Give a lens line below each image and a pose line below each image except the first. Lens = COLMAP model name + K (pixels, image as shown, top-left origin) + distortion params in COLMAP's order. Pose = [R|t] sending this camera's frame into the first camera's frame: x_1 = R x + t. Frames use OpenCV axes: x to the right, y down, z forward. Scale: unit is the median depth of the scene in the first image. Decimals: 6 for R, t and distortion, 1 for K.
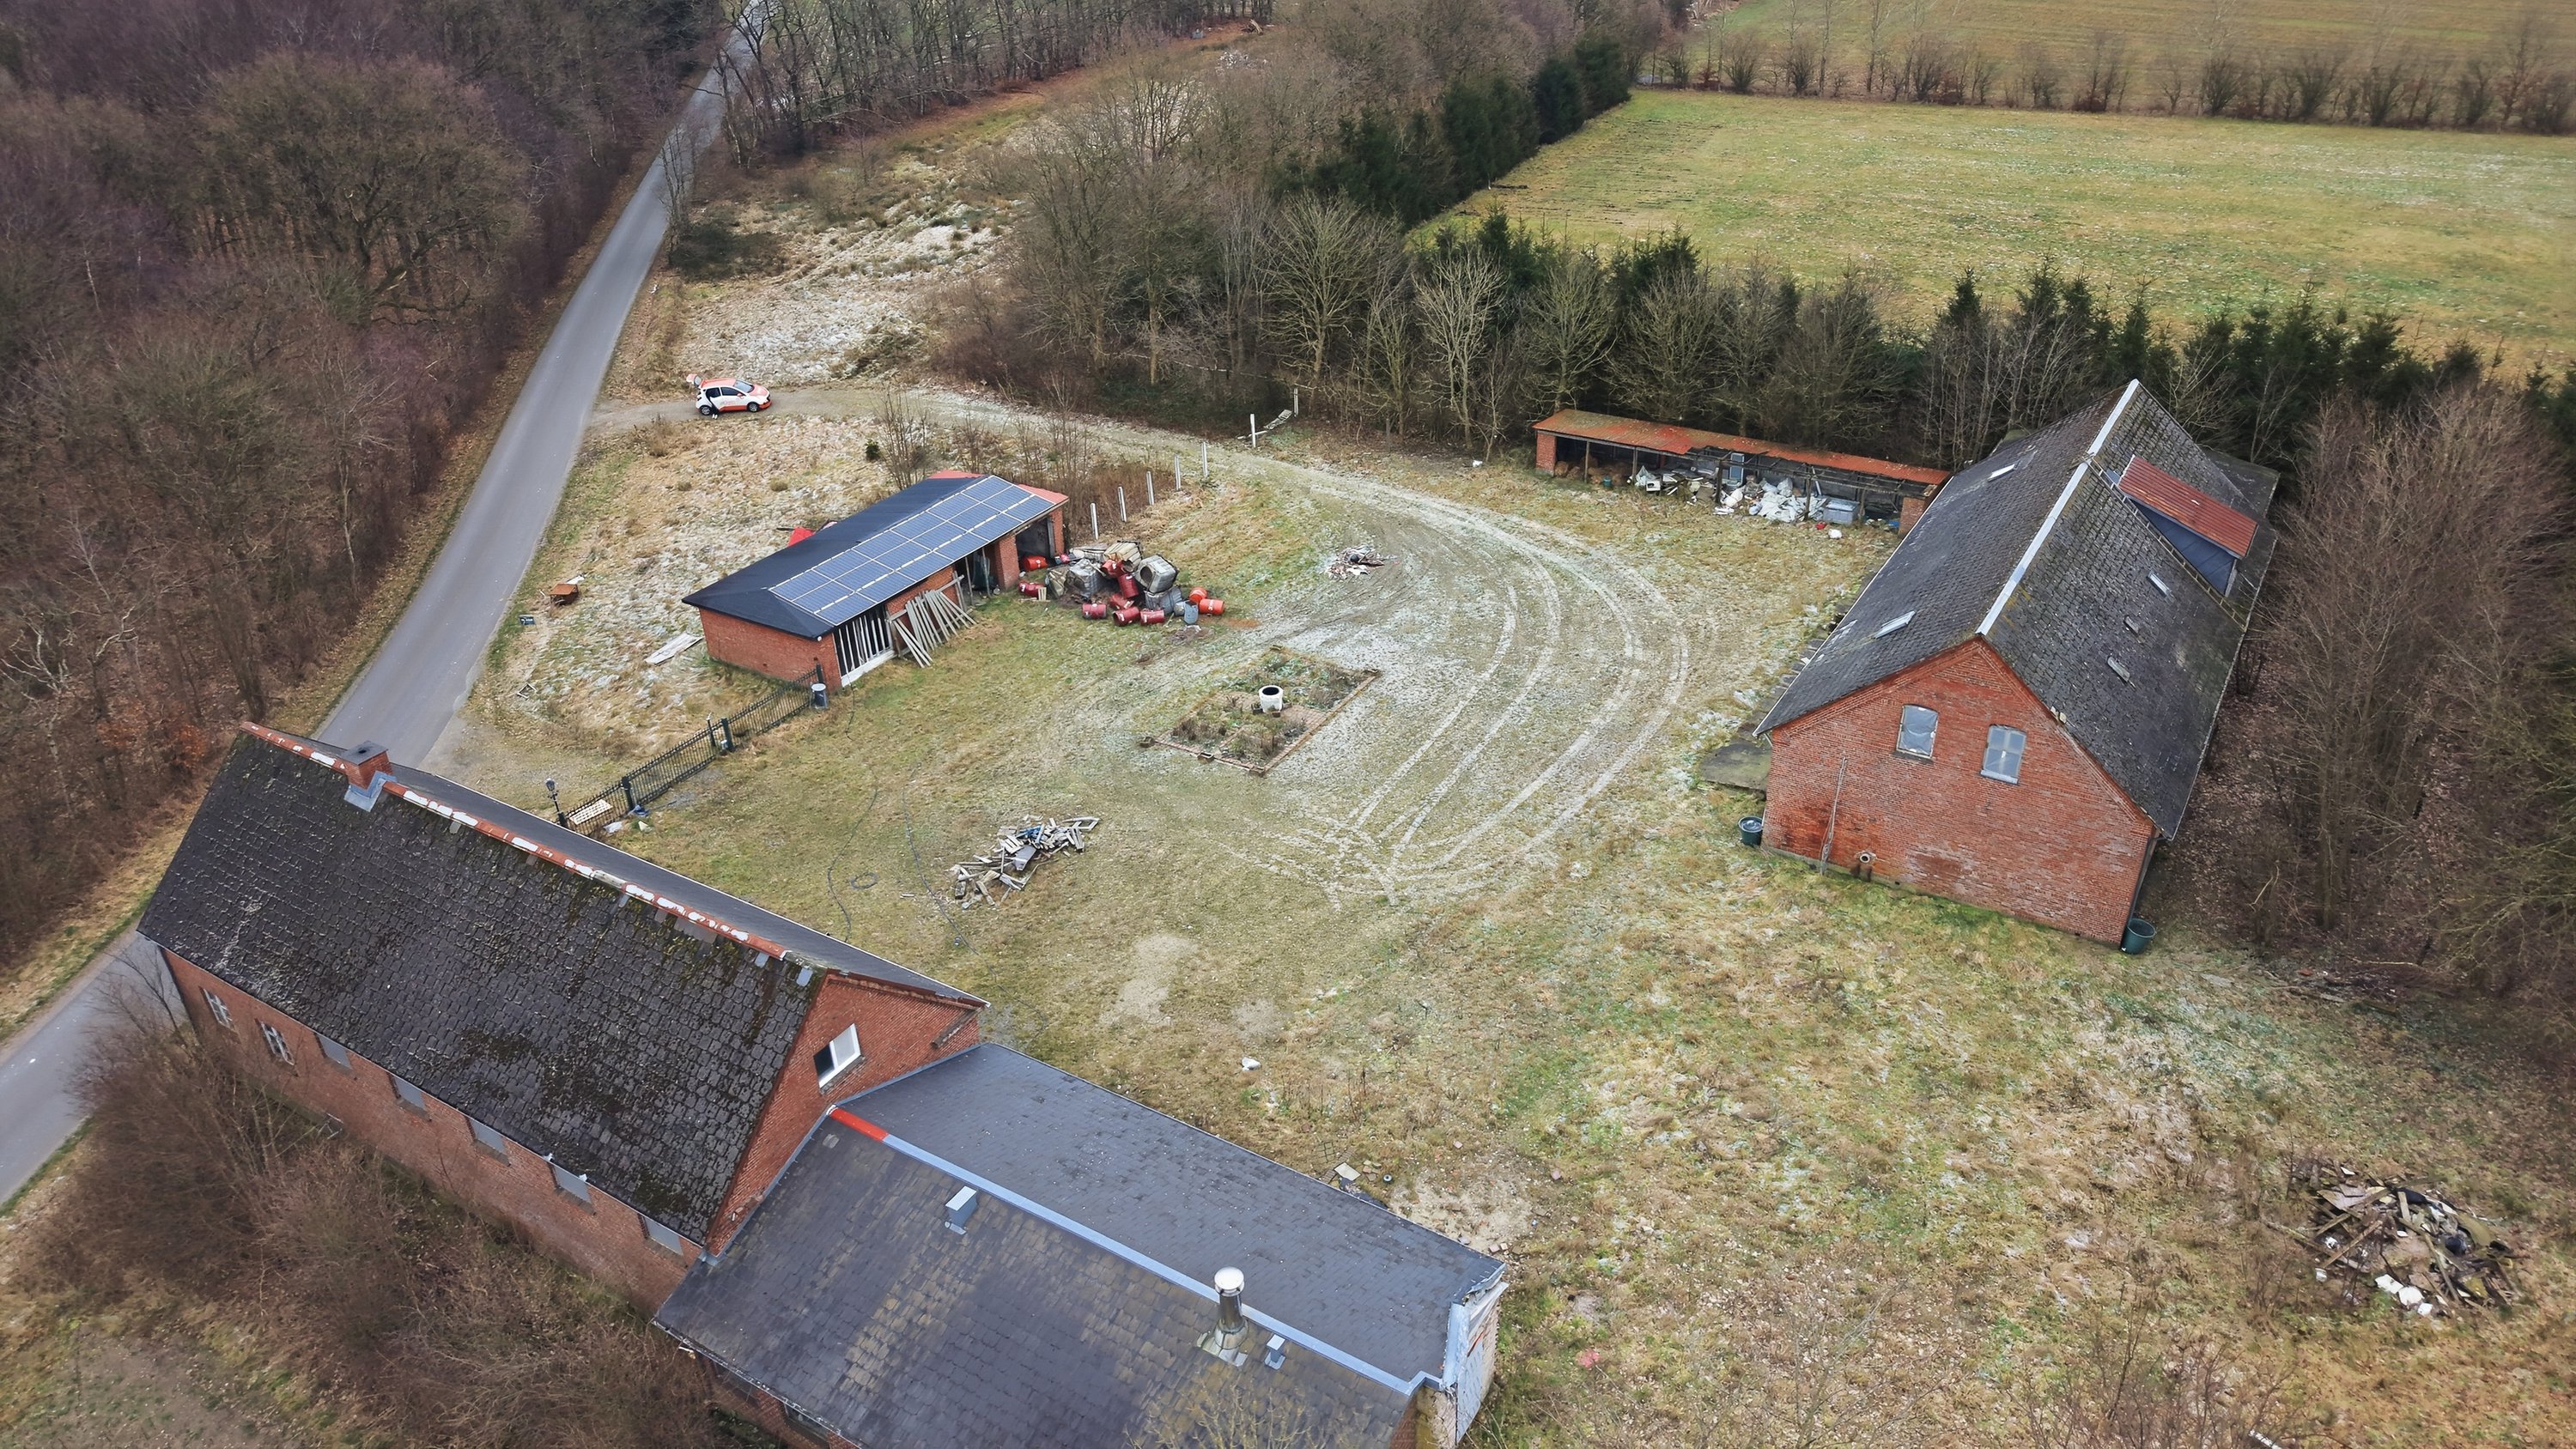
lens RADIAL K [[1694.3, 0, 1291.7], [0, 1694.3, 722.1], [0, 0, 1]] dist [0.002179, -0.000033]
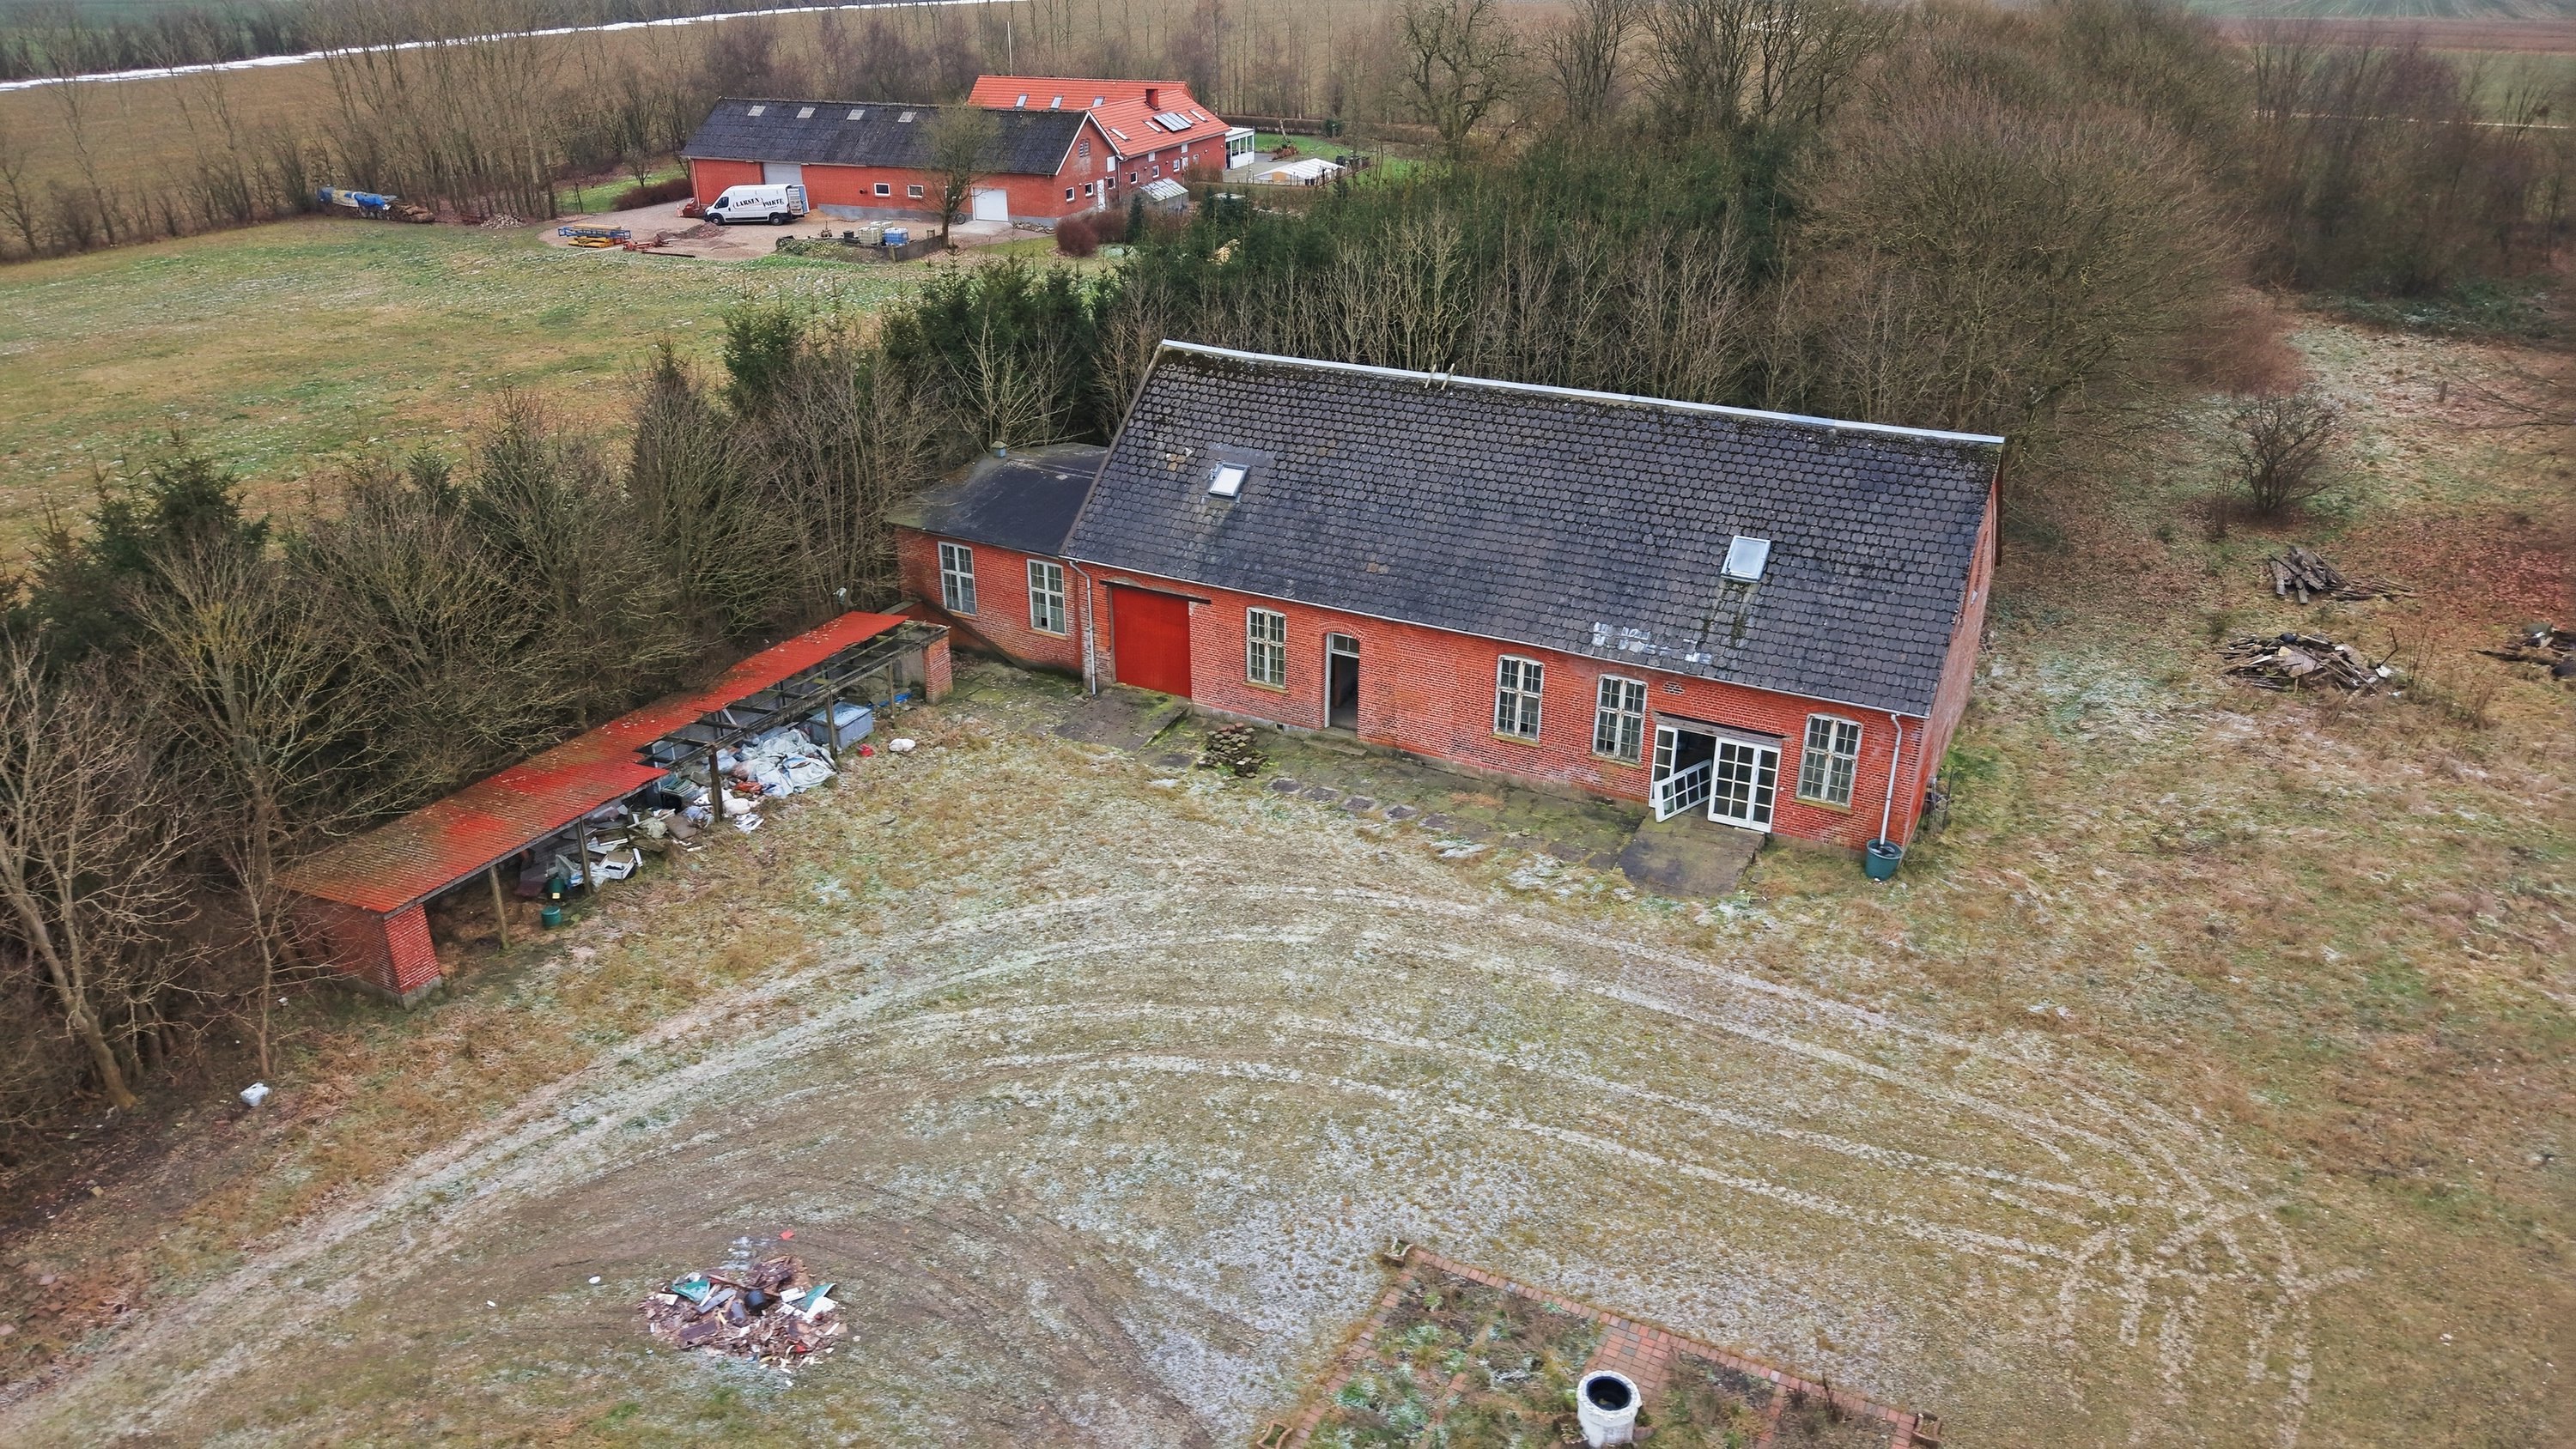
lens RADIAL K [[1694.3, 0, 1293.0], [0, 1694.3, 731.7], [0, 0, 1]] dist [0.002179, -0.000033]
pose [[-0.062853, -0.383169, 0.921538, -0.319239], [0.508114, 0.782449, 0.359992, -0.324485], [-0.858993, 0.490873, 0.145514, 0.955339]]
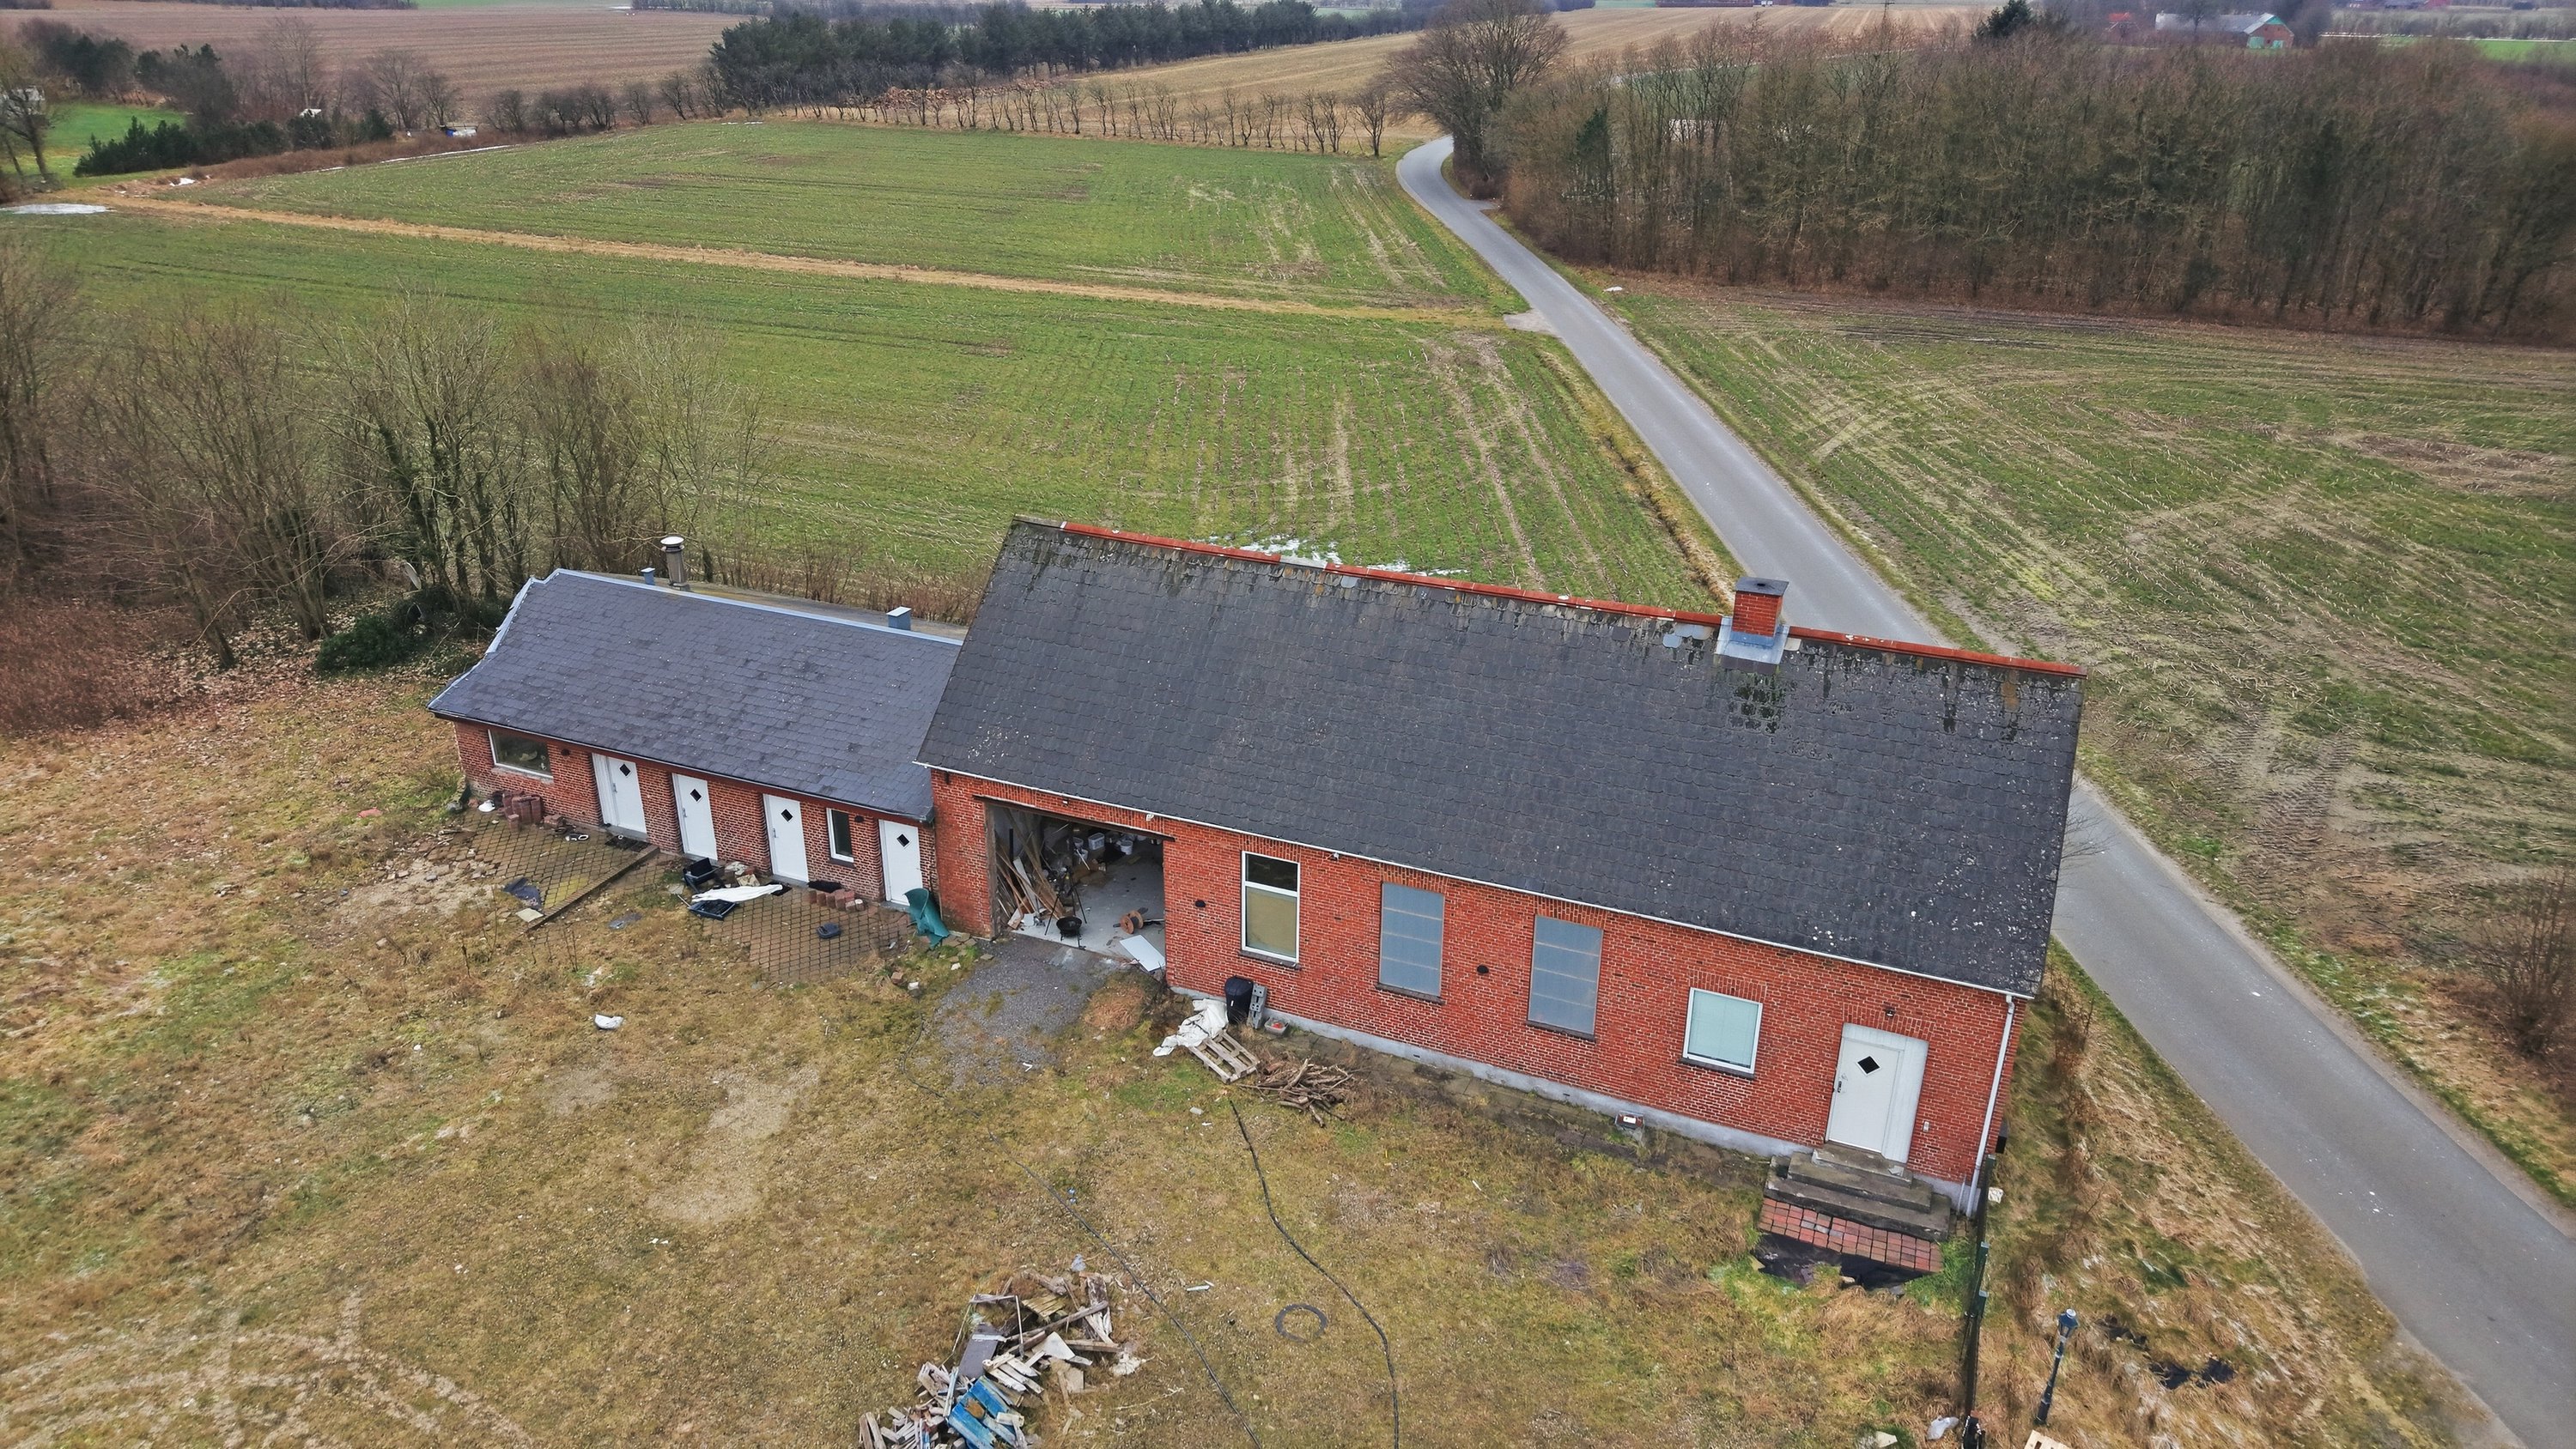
lens RADIAL K [[1694.3, 0, 1285.0], [0, 1694.3, 723.9], [0, 0, 1]] dist [0.002179, -0.000033]
pose [[-0.988134, 0.076307, -0.133299, -0.170457], [-0.063328, 0.588256, 0.806192, -0.368900], [0.139932, 0.805067, -0.576443, 1.018071]]
